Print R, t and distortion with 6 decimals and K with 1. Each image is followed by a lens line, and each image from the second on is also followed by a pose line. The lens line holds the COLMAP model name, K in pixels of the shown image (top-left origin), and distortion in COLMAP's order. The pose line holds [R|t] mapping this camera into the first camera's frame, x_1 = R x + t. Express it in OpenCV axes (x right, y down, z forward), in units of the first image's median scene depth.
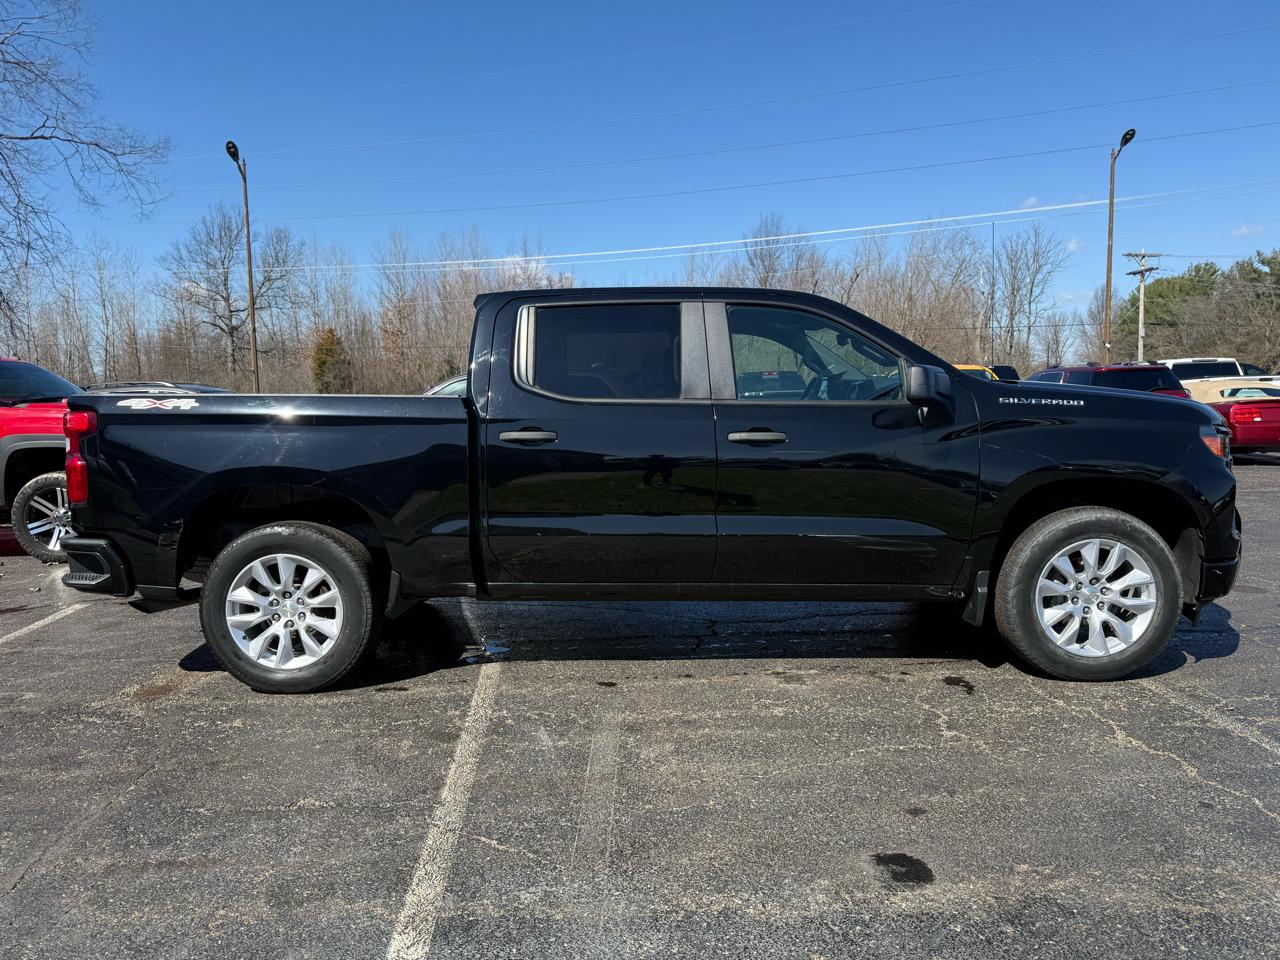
lens RADIAL K [[891.0, 0, 636.6], [0, 891.0, 483.5], [0, 0, 1]] dist [0.027436, -0.031649]
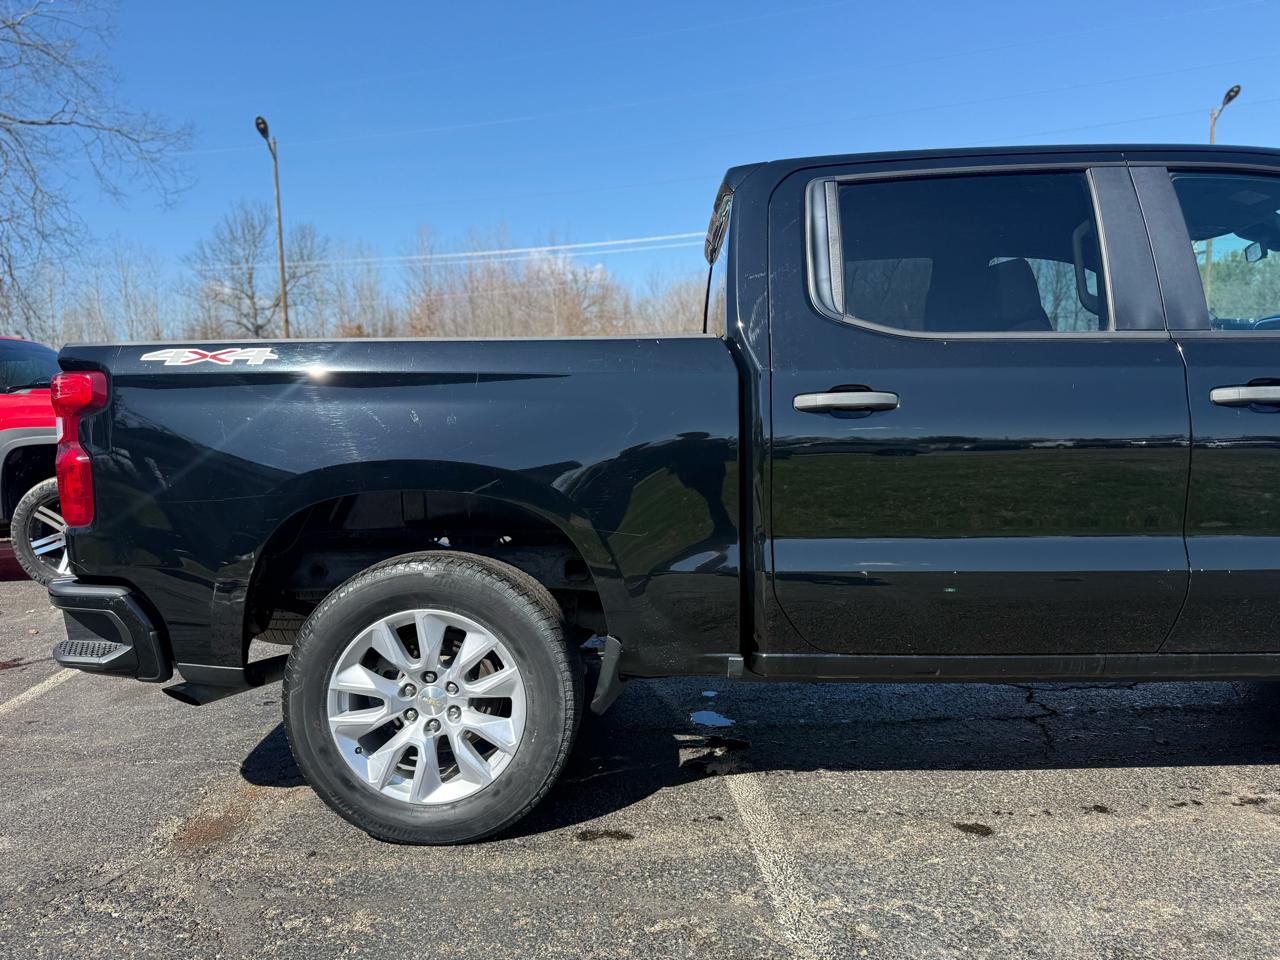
lens RADIAL K [[900.6, 0, 647.5], [0, 900.6, 477.8], [0, 0, 1]] dist [0.026125, -0.033228]
pose [[0.999766, -0.013142, -0.017193, -0.233196], [0.013106, 0.999912, -0.002218, -0.003603], [0.017220, 0.001992, 0.999850, 0.403951]]
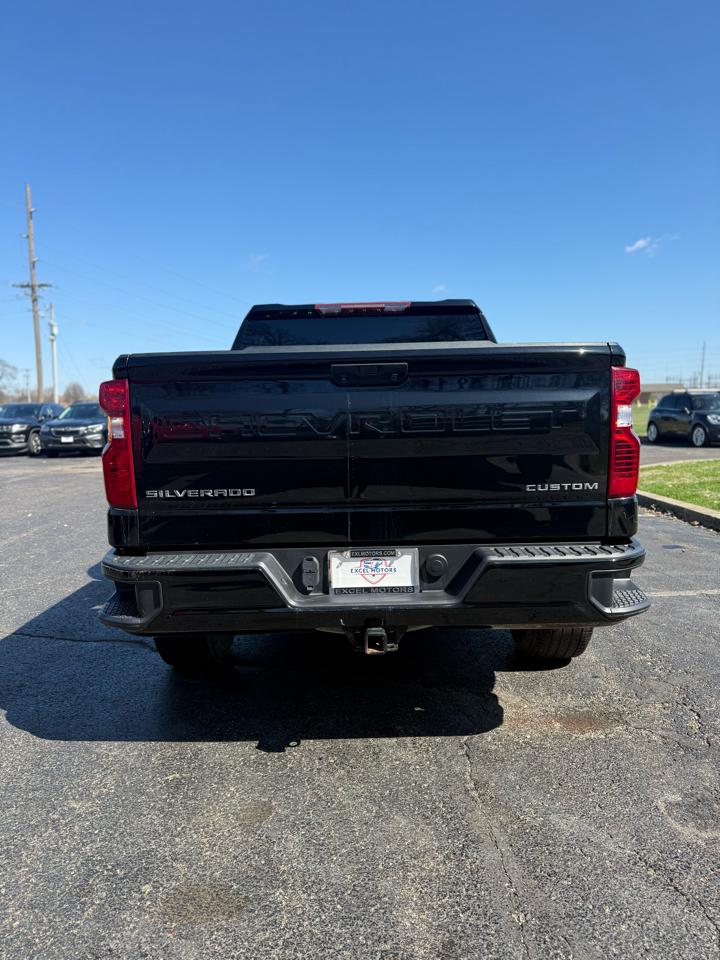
lens RADIAL K [[668.2, 0, 360.0], [0, 668.2, 480.0], [0, 0, 1]] dist [0.027436, -0.031649]
pose [[-0.004542, -0.082633, 0.996570, -1.161731], [0.114162, 0.990021, 0.082610, -0.060028], [-0.993452, 0.114146, 0.004937, 1.211432]]
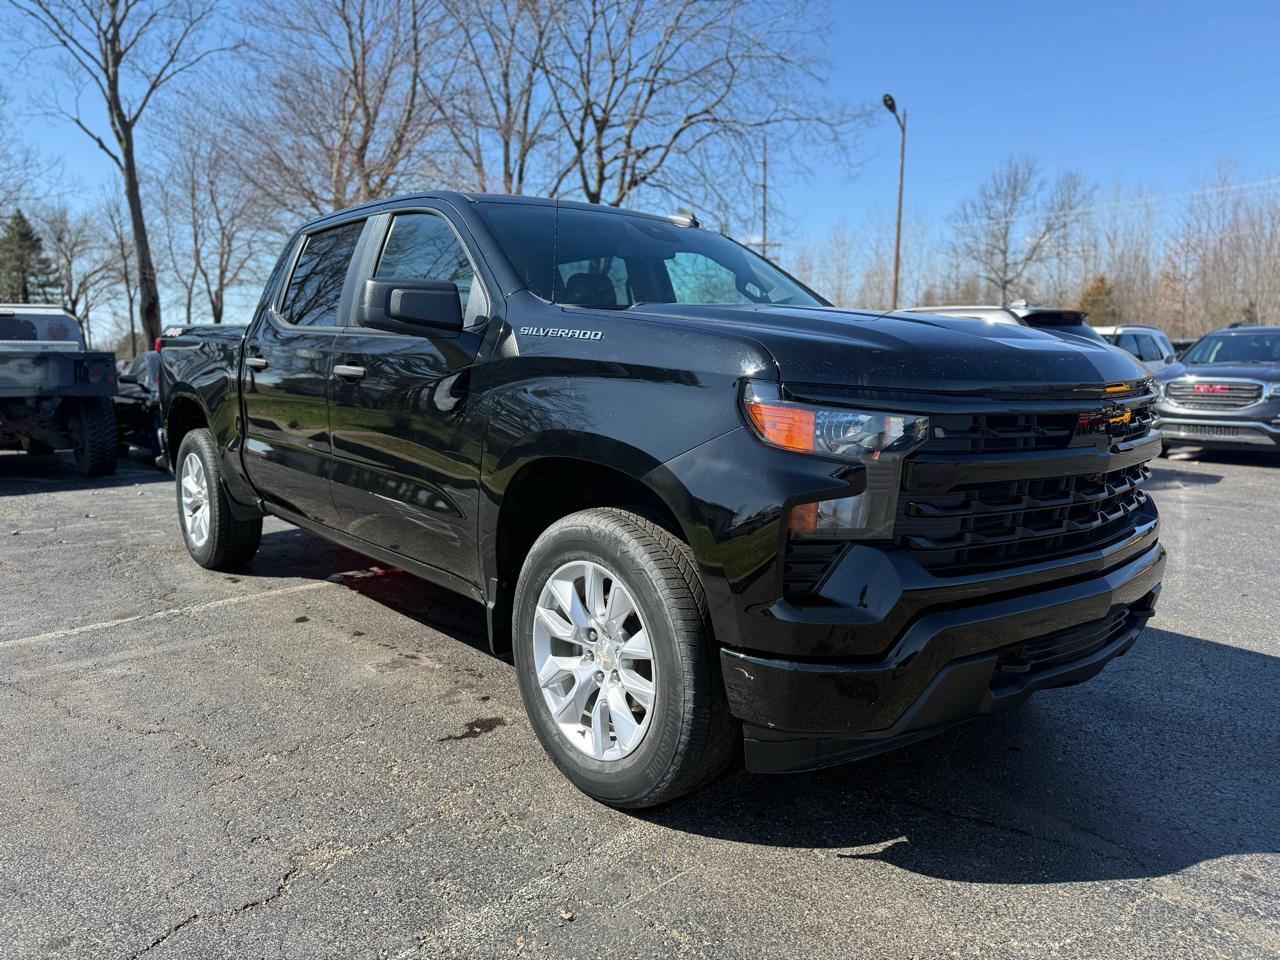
lens RADIAL K [[900.6, 0, 647.5], [0, 900.6, 477.8], [0, 0, 1]] dist [0.026125, -0.033228]
pose [[0.677174, 0.122631, -0.725532, 0.931273], [-0.092248, 0.992384, 0.081635, -0.045027], [0.730018, 0.011648, 0.683329, 0.592165]]
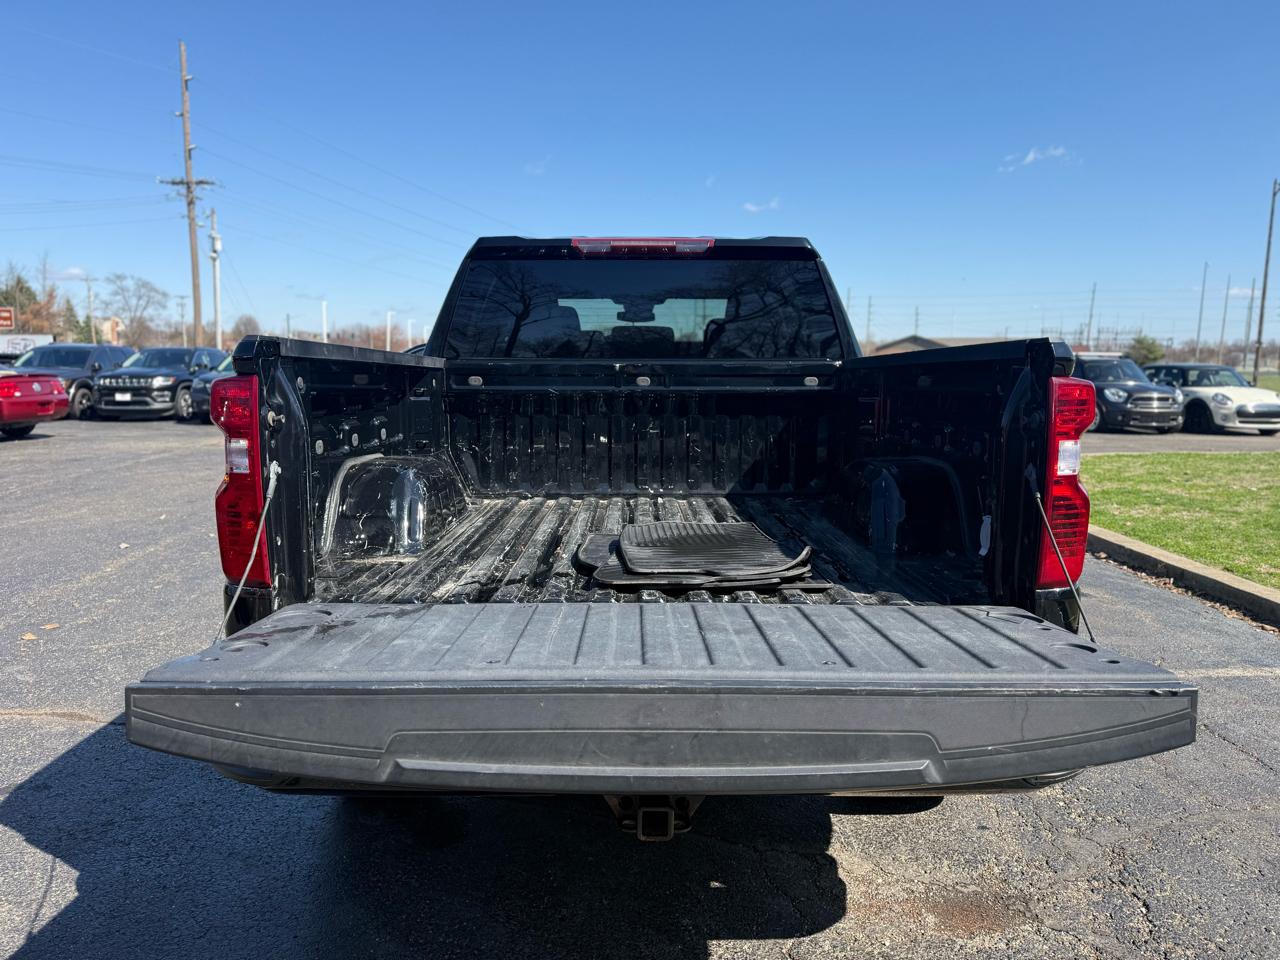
lens RADIAL K [[899.0, 0, 640.1], [0, 899.0, 487.7], [0, 0, 1]] dist [0.002466, -0.000714]
pose [[-0.014330, -0.116366, 0.993103, -1.064393], [0.089054, 0.989109, 0.117183, -0.097156], [-0.995924, 0.090119, -0.003812, 1.210794]]
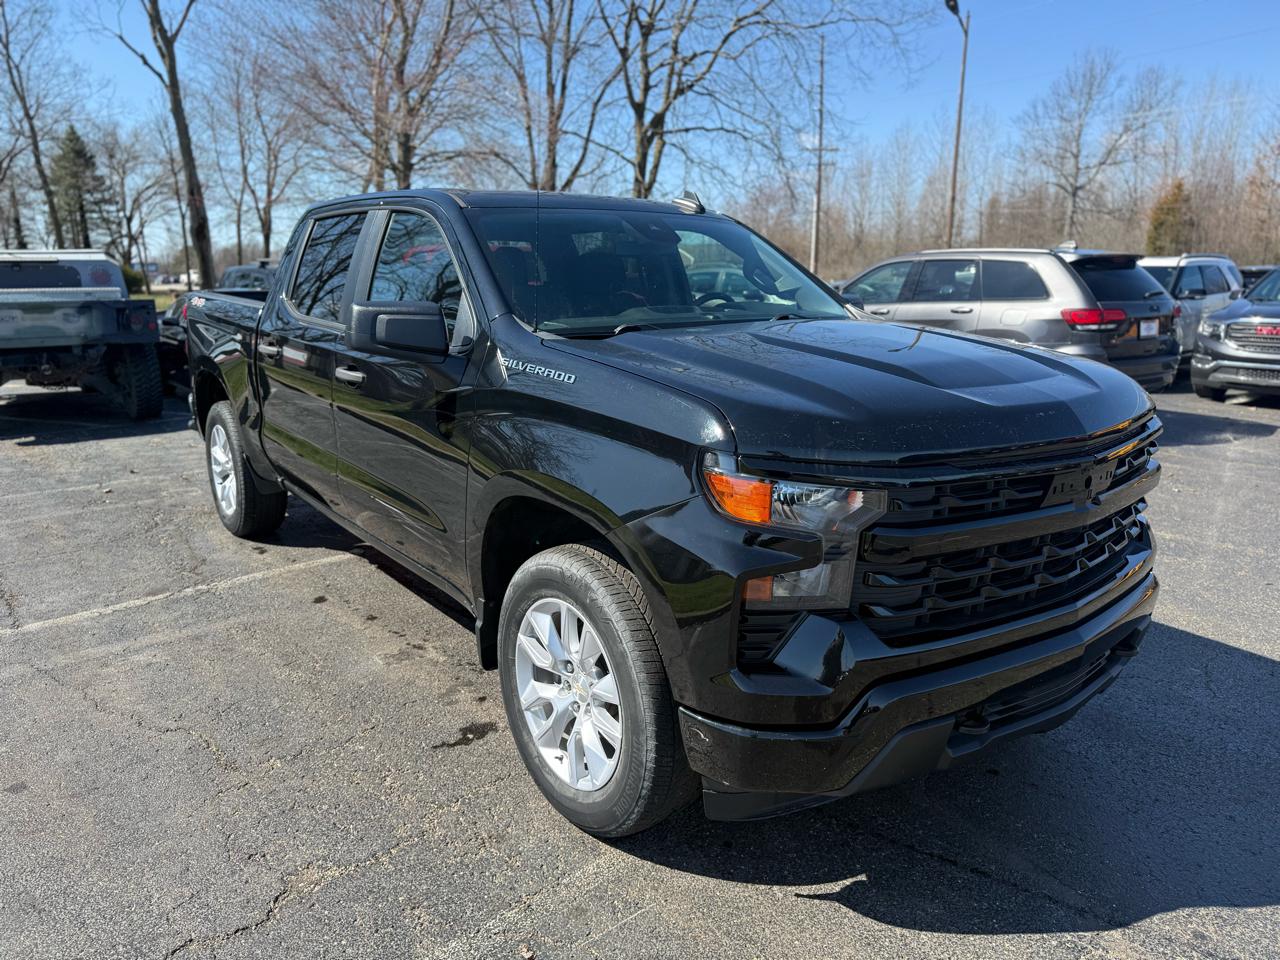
lens RADIAL K [[902.4, 0, 640.0], [0, 902.4, 480.0], [0, 0, 1]] dist [0.023218, -0.030619]
pose [[0.630187, 0.199390, -0.750405, 0.953623], [-0.091398, 0.978795, 0.183320, -0.132456], [0.771045, -0.046941, 0.635048, 0.626913]]
